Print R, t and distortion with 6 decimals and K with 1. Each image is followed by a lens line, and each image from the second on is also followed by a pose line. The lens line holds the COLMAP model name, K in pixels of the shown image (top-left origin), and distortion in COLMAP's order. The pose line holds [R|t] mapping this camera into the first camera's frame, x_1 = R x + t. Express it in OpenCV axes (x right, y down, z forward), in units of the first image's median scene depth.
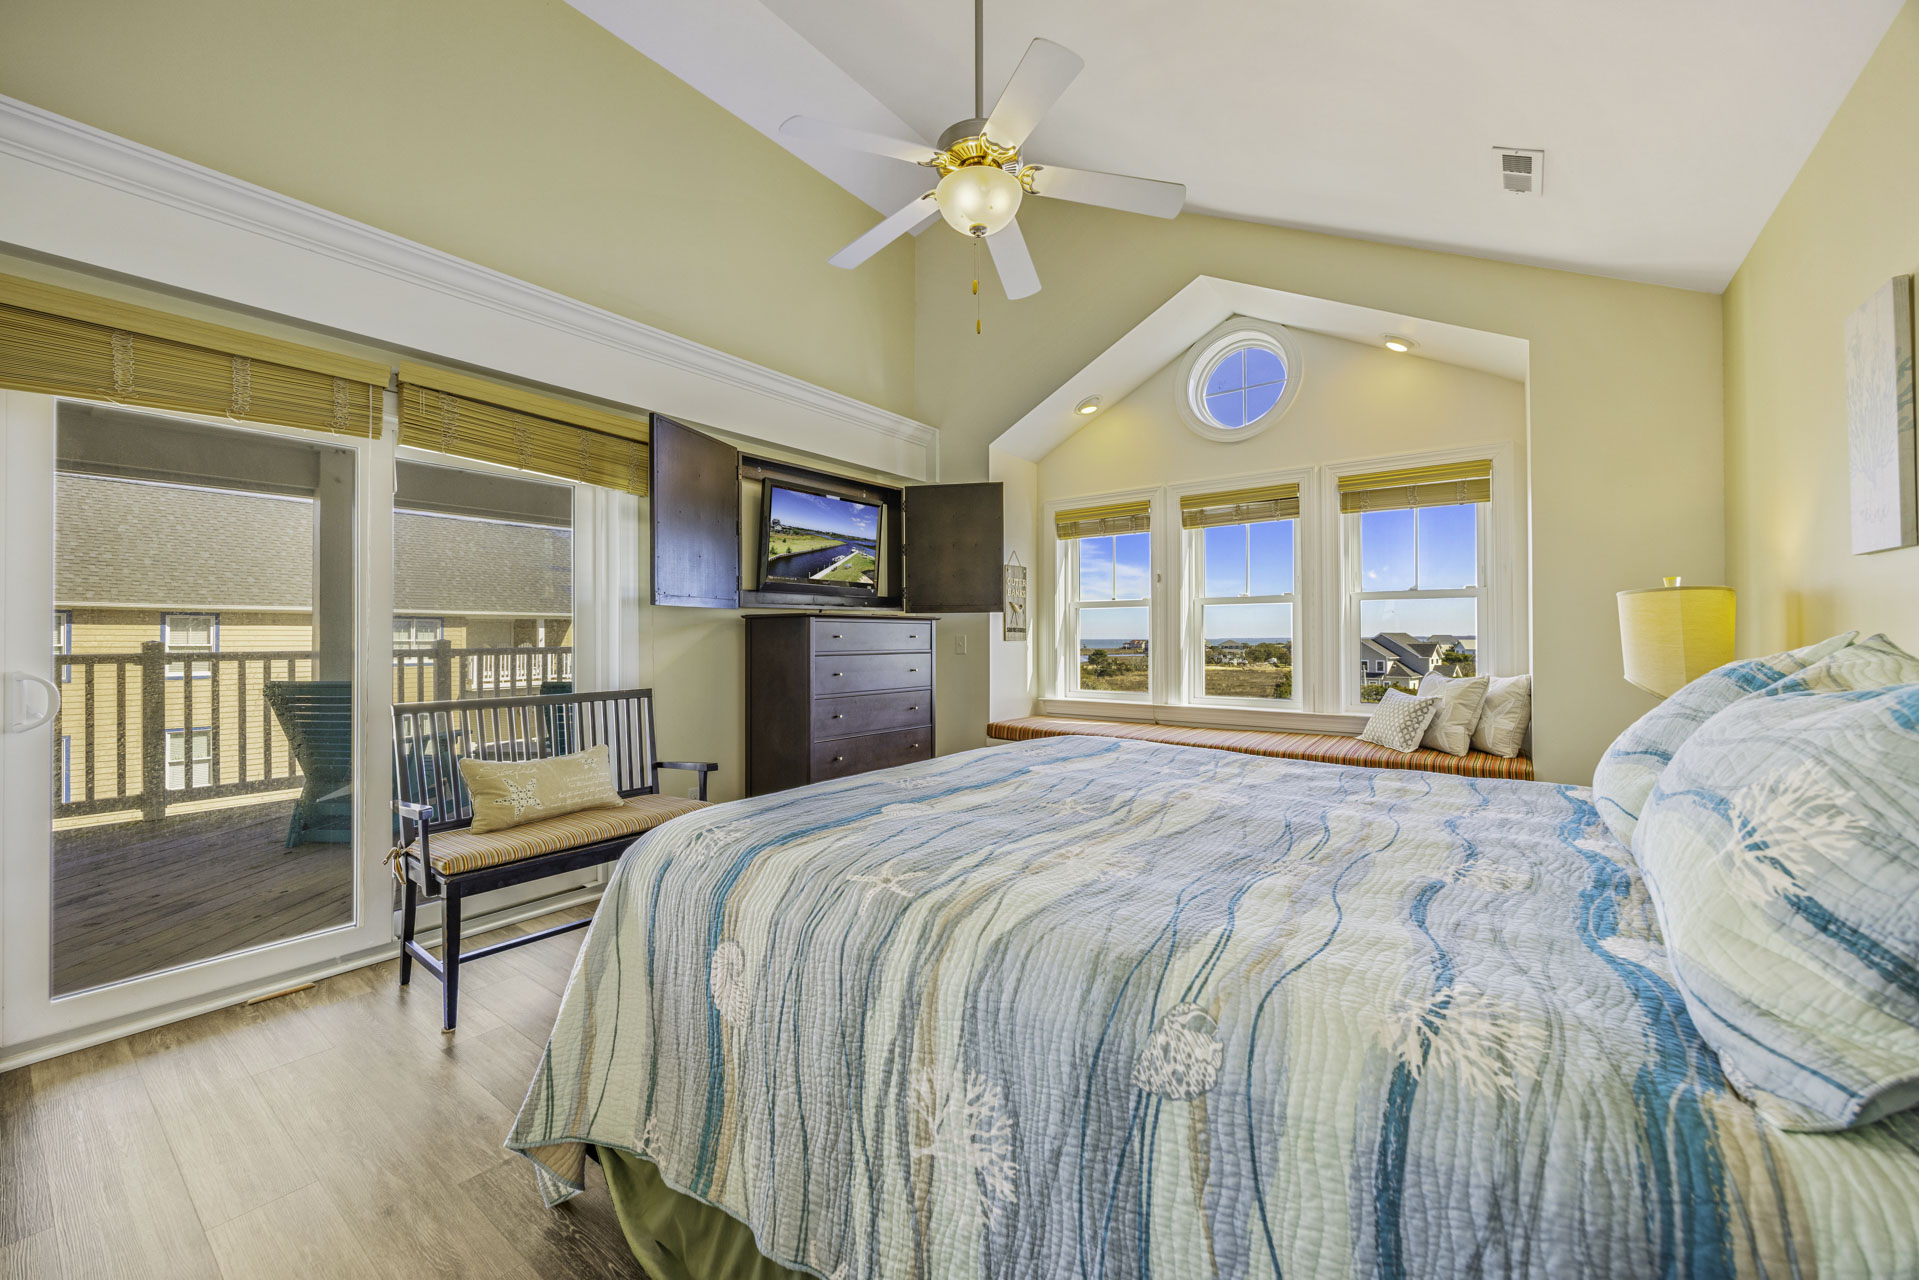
lens RADIAL K [[753.6, 0, 967.6], [0, 753.6, 632.2], [0, 0, 1]] dist [0.000234, -0.000665]
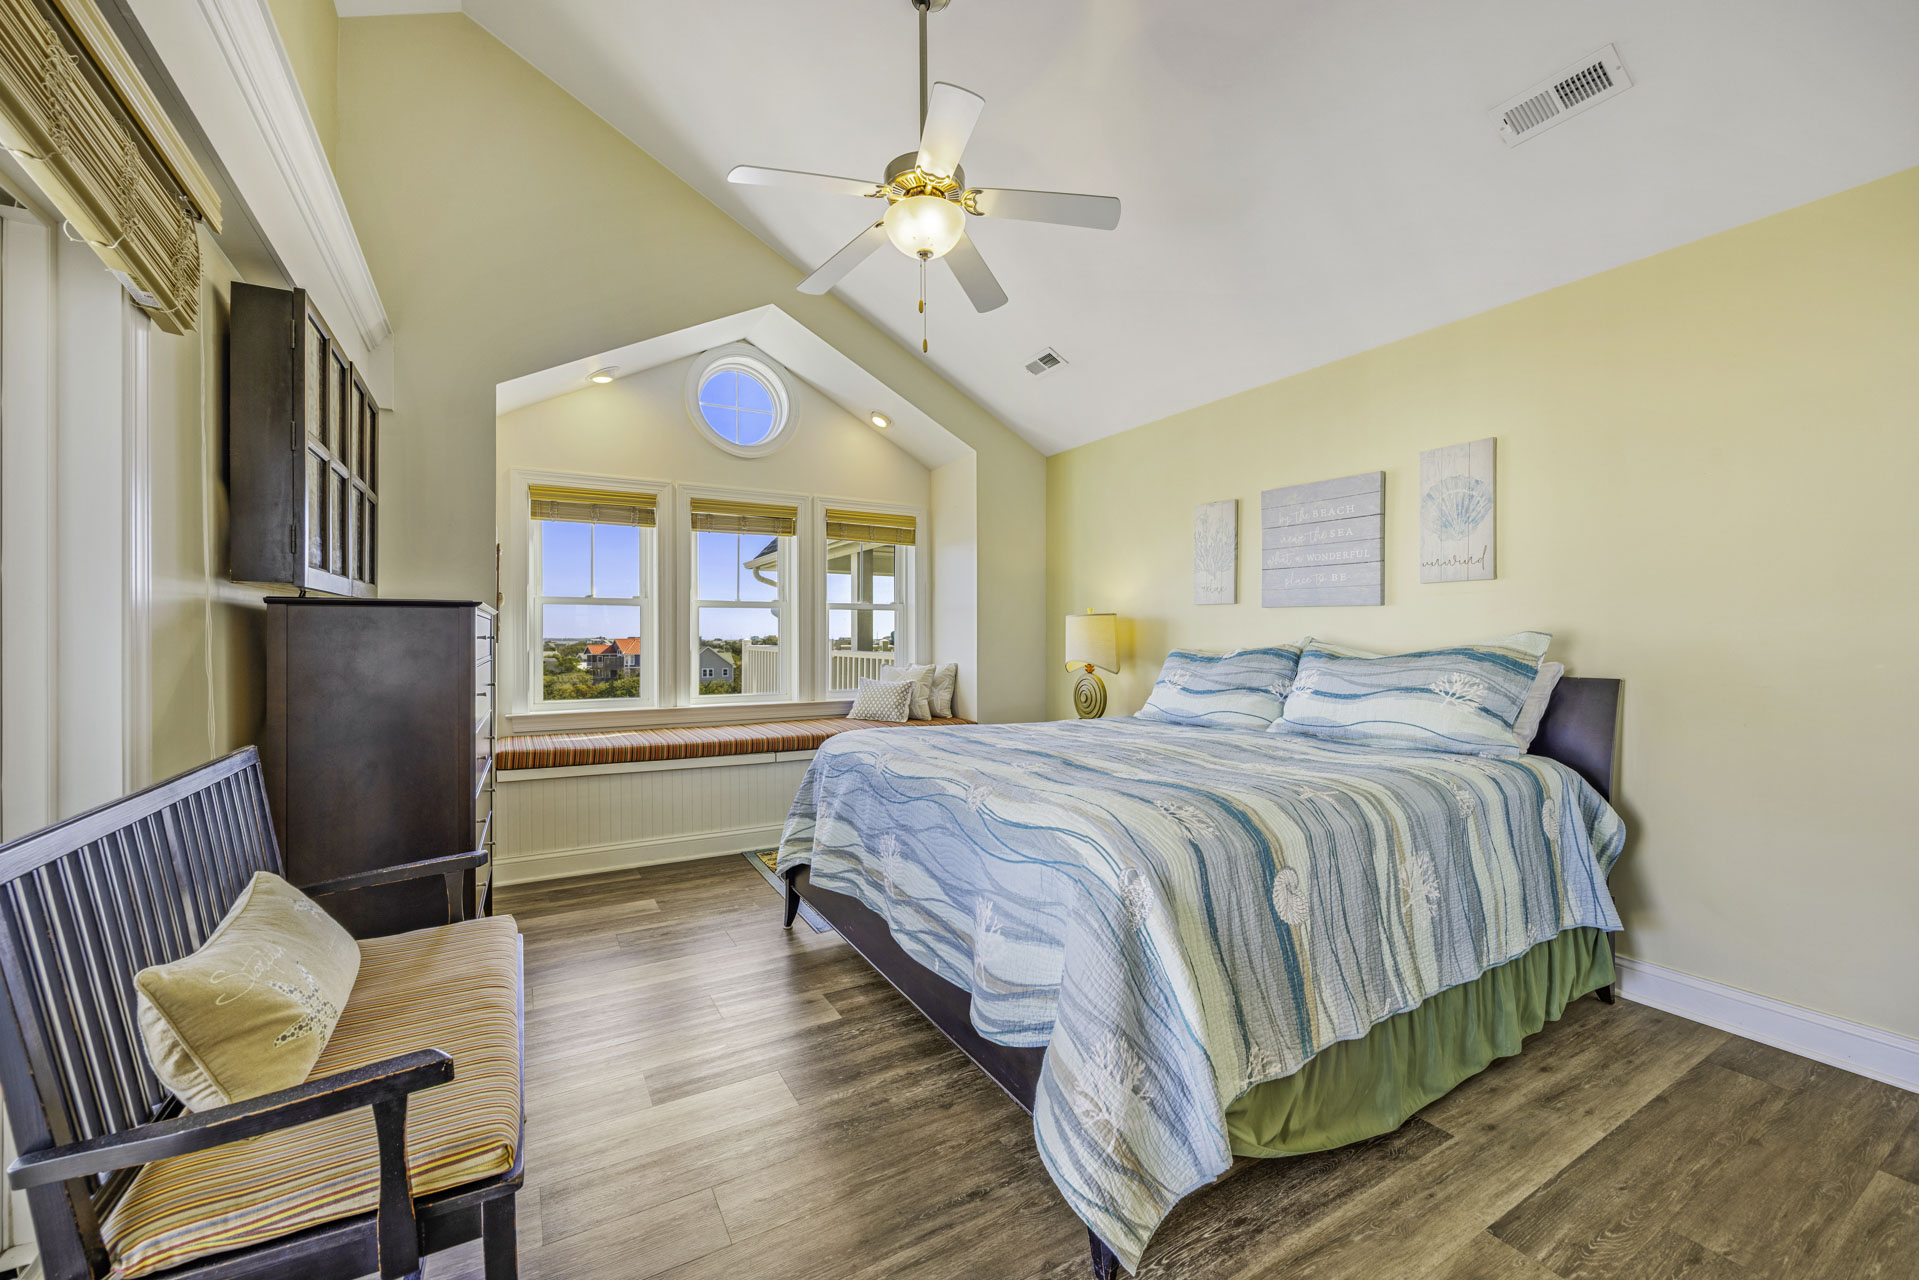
lens RADIAL K [[753.6, 0, 943.7], [0, 753.6, 641.8], [0, 0, 1]] dist [0.000234, -0.000665]
pose [[0.384098, -0.004190, 0.923283, -0.581770], [-0.005639, 0.999960, 0.006884, 0.002709], [-0.923275, -0.007851, 0.384059, 0.347186]]
